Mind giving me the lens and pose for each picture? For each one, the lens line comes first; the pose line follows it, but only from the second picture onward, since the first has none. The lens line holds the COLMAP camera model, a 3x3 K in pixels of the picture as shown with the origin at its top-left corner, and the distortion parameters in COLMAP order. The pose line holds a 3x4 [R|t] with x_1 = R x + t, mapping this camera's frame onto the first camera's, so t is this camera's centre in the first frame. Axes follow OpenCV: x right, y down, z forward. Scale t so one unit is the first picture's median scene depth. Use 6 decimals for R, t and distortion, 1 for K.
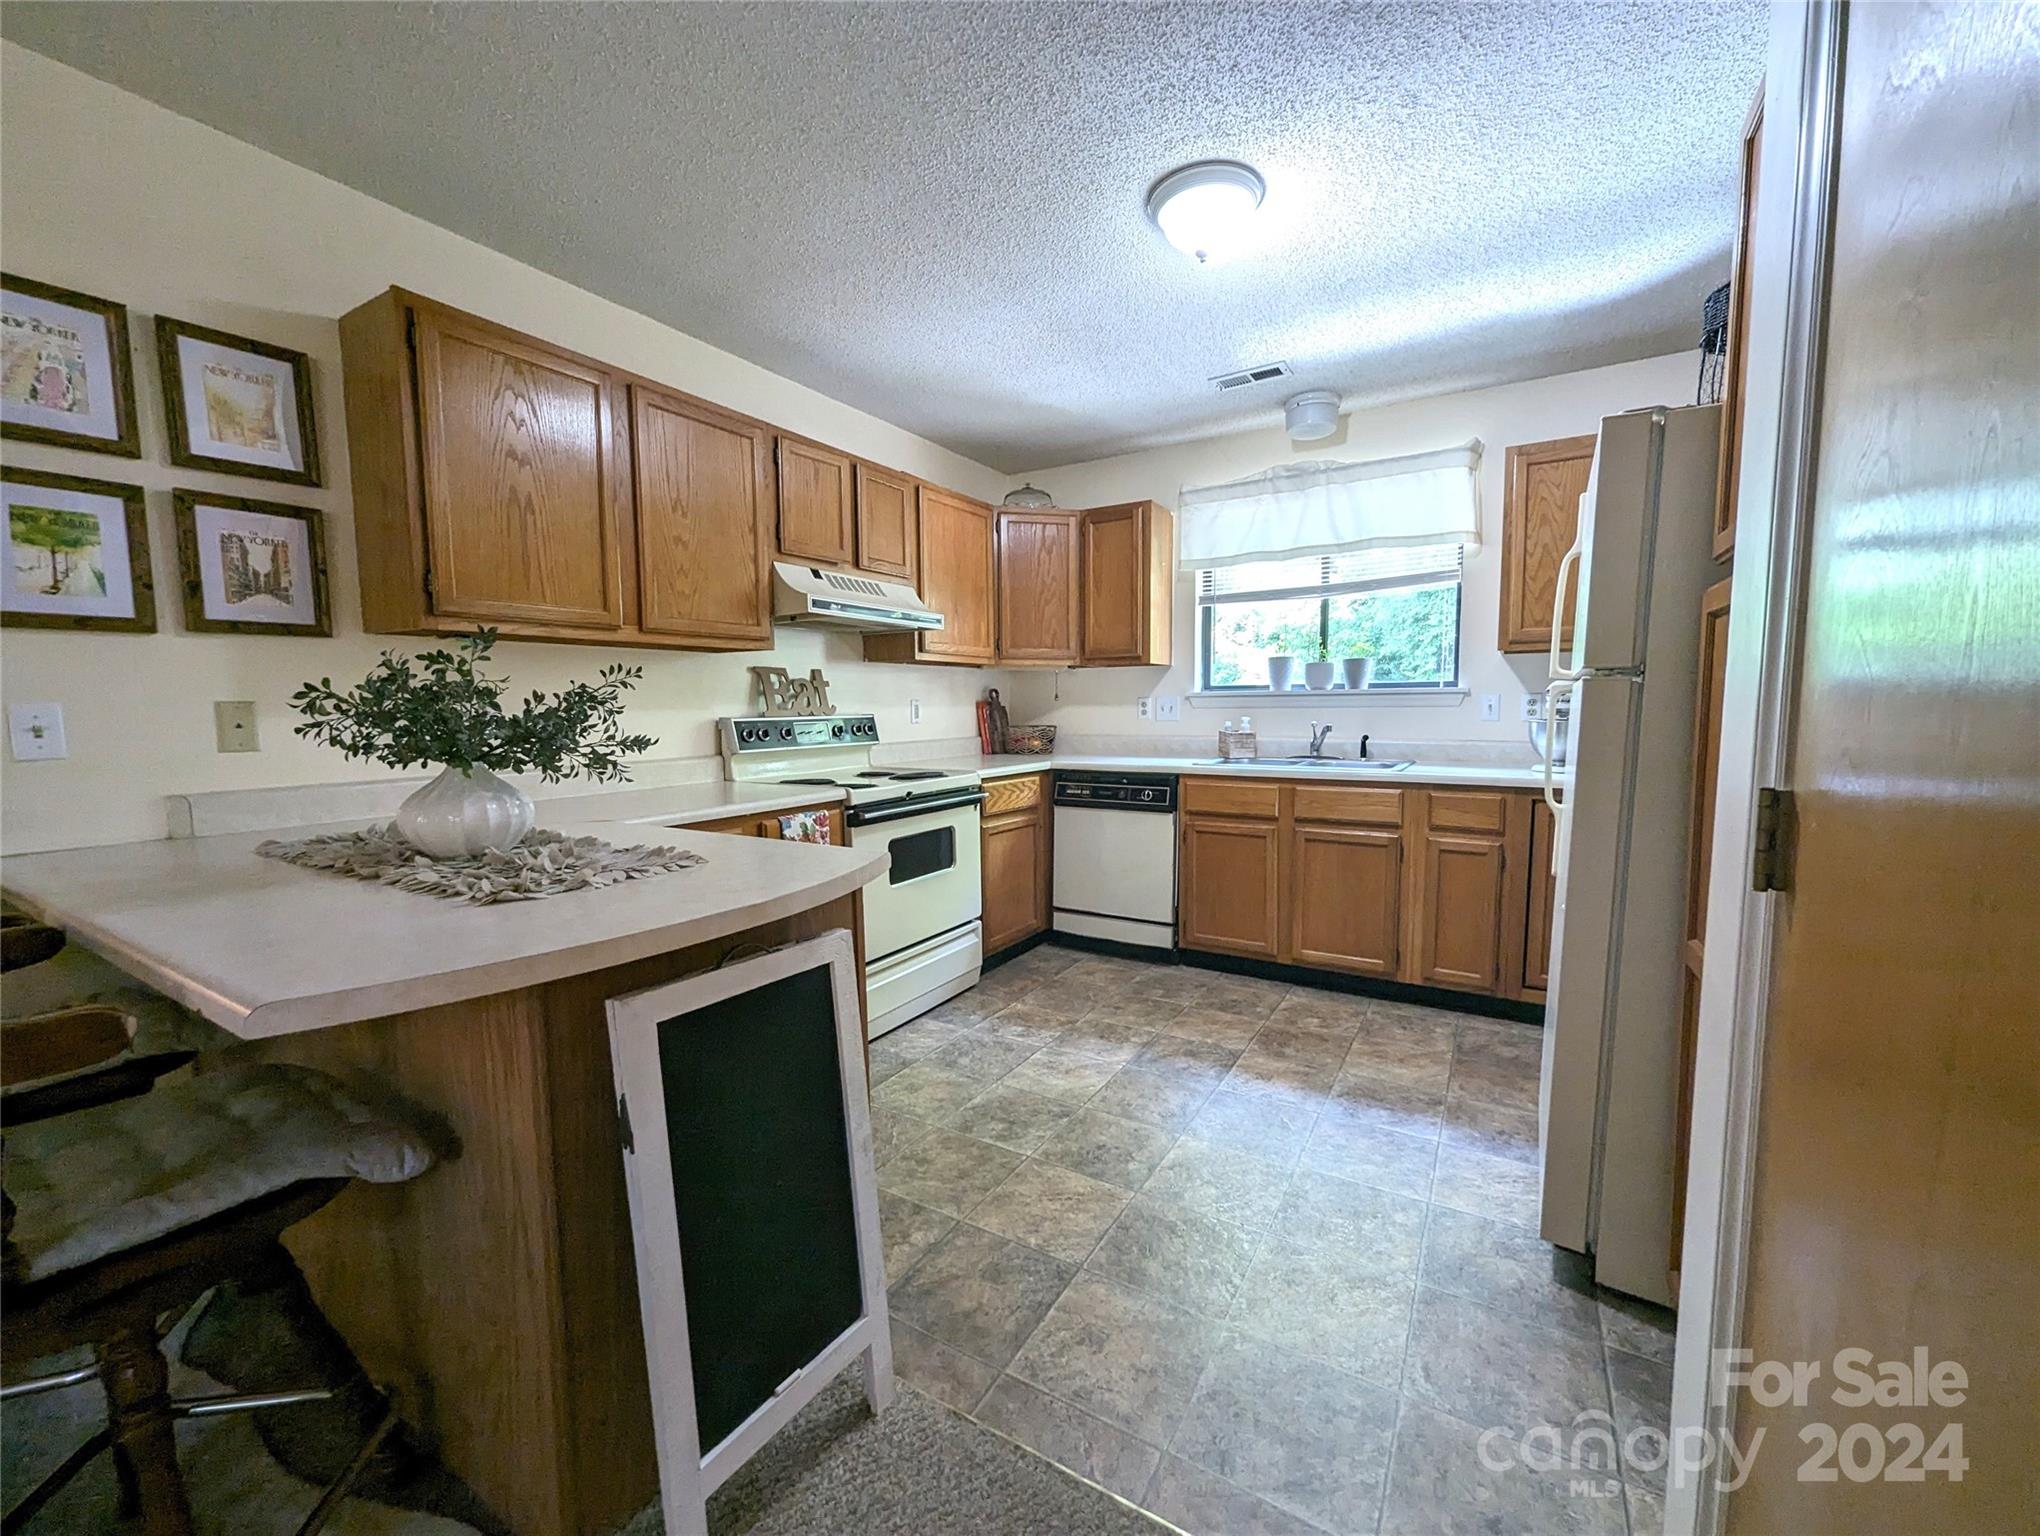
lens RADIAL K [[823.7, 0, 1020.0], [0, 823.7, 768.0], [0, 0, 1]] dist [-0.000658, 0.000027]
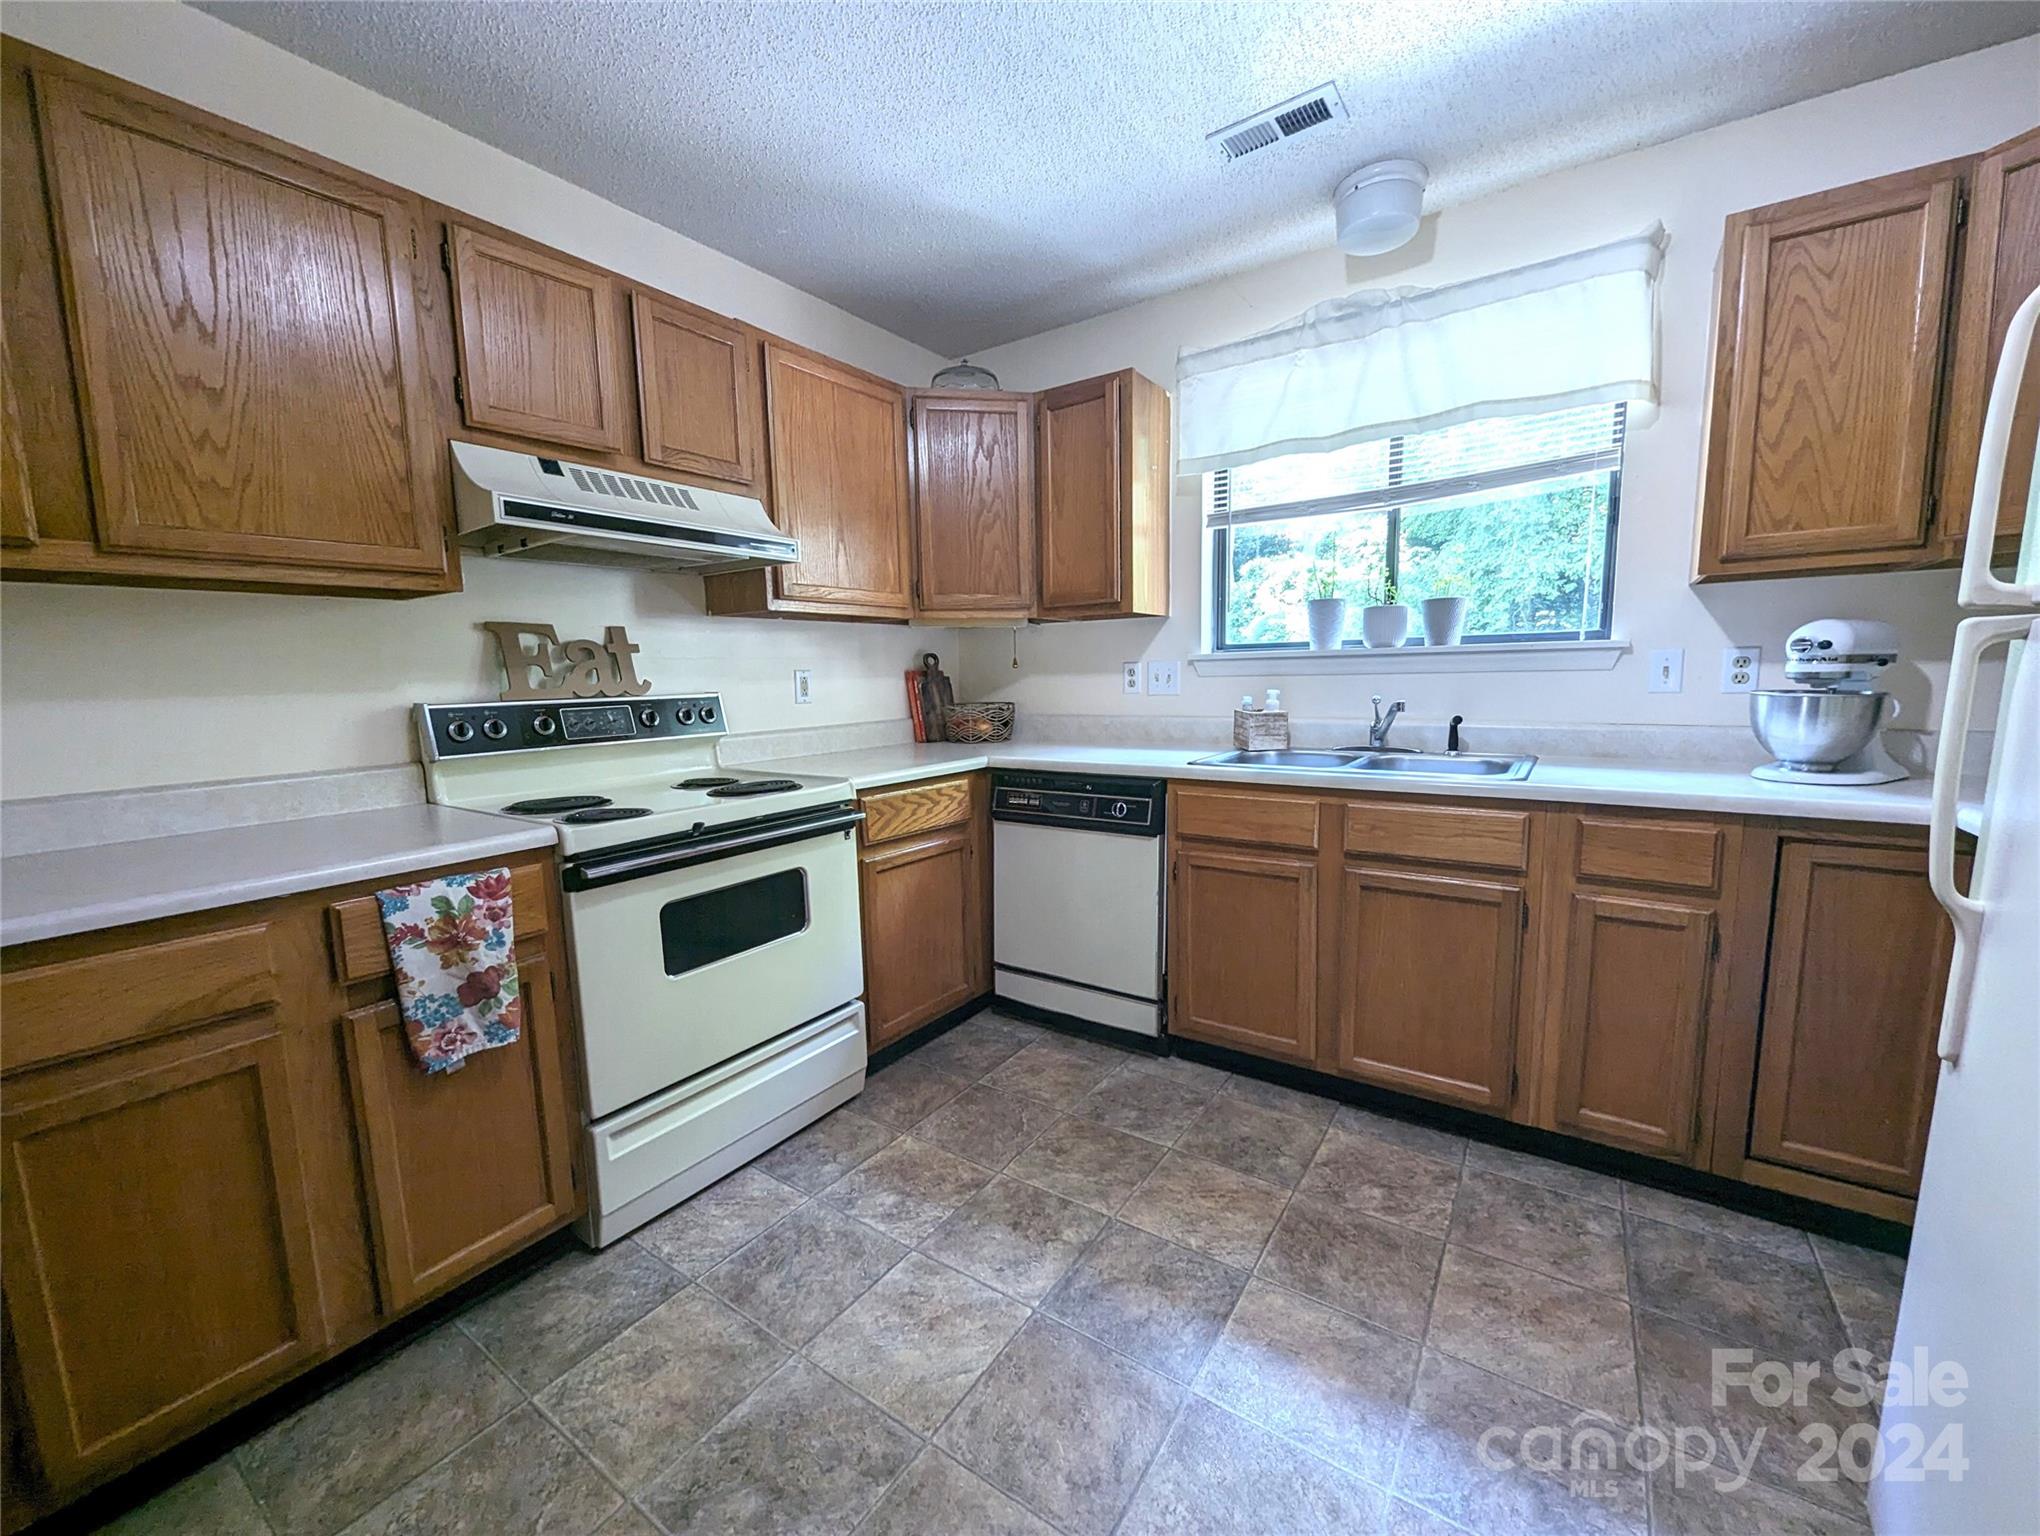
lens RADIAL K [[811.0, 0, 1024.7], [0, 811.0, 769.0], [0, 0, 1]] dist [0.001195, -0.000018]
pose [[0.998322, -0.005668, -0.057626, 0.119962], [0.008134, 0.999057, 0.042647, -0.029524], [0.057330, -0.043044, 0.997427, 0.354014]]
